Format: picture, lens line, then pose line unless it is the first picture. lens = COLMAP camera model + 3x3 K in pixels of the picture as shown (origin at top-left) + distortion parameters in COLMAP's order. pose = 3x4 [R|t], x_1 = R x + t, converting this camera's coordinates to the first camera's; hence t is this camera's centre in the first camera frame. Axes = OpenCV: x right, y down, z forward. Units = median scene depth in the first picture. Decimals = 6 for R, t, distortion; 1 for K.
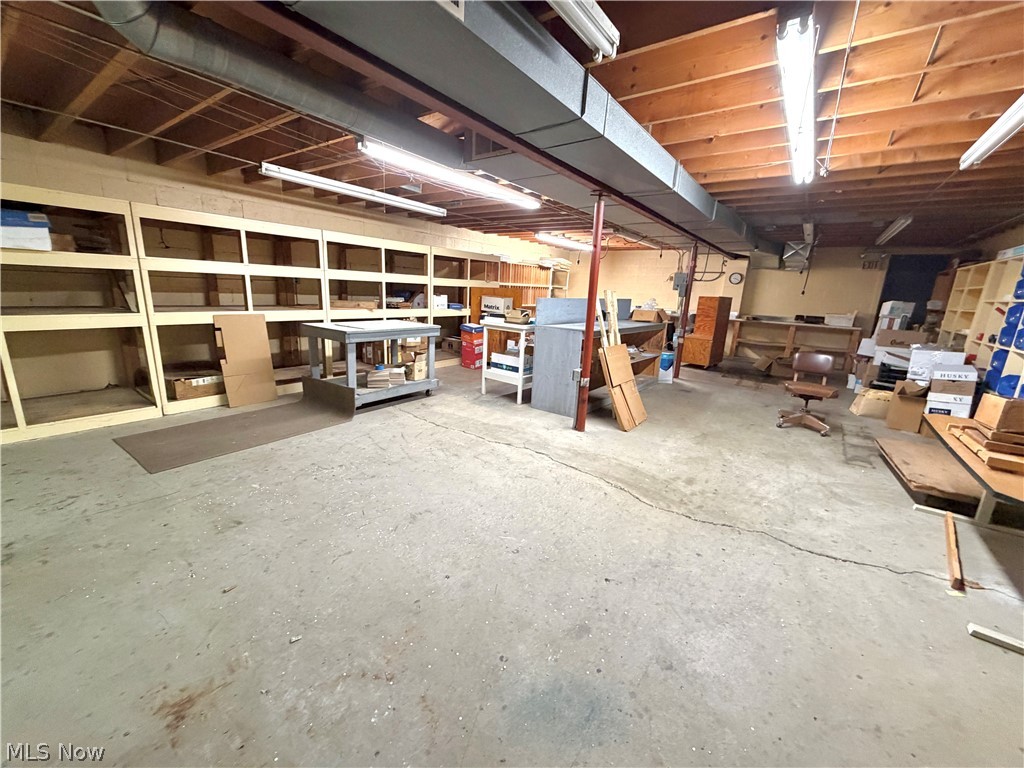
lens RADIAL K [[408.1, 0, 512.7], [0, 408.1, 385.9], [0, 0, 1]] dist [0.000665, -0.000120]
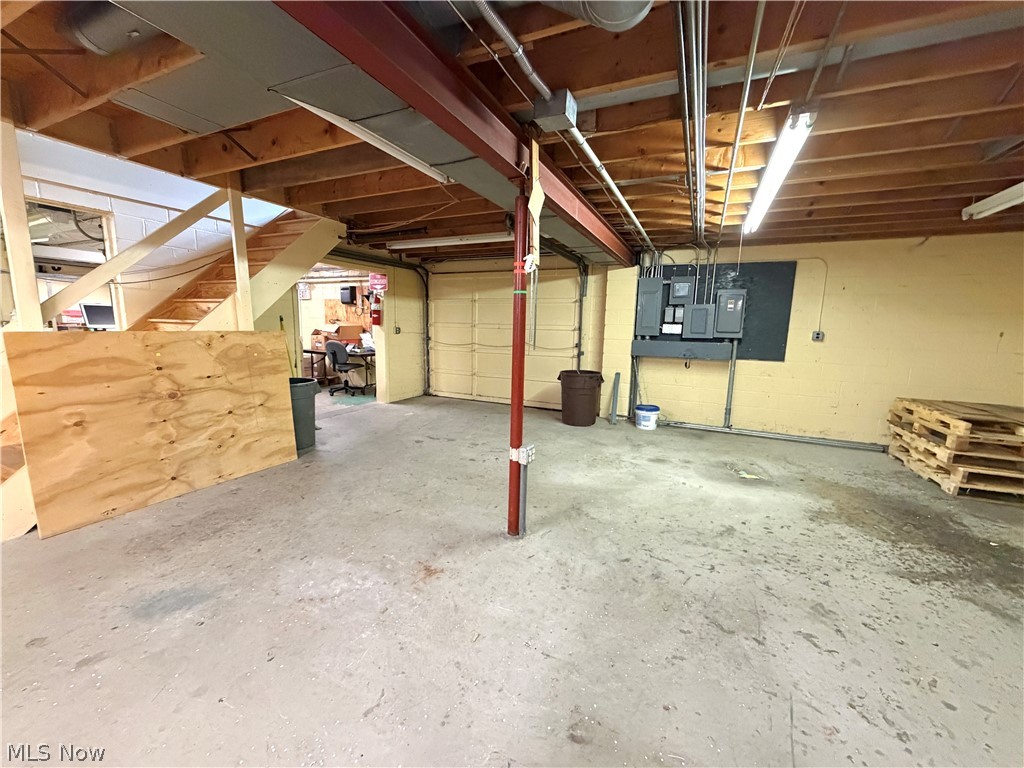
lens RADIAL K [[408.1, 0, 512.5], [0, 408.1, 385.4], [0, 0, 1]] dist [0.000665, -0.000120]
pose [[-0.978124, -0.039390, -0.204258, -0.708987], [-0.114033, 0.922761, 0.368116, -0.577352], [0.173982, 0.383355, -0.907066, 2.158089]]
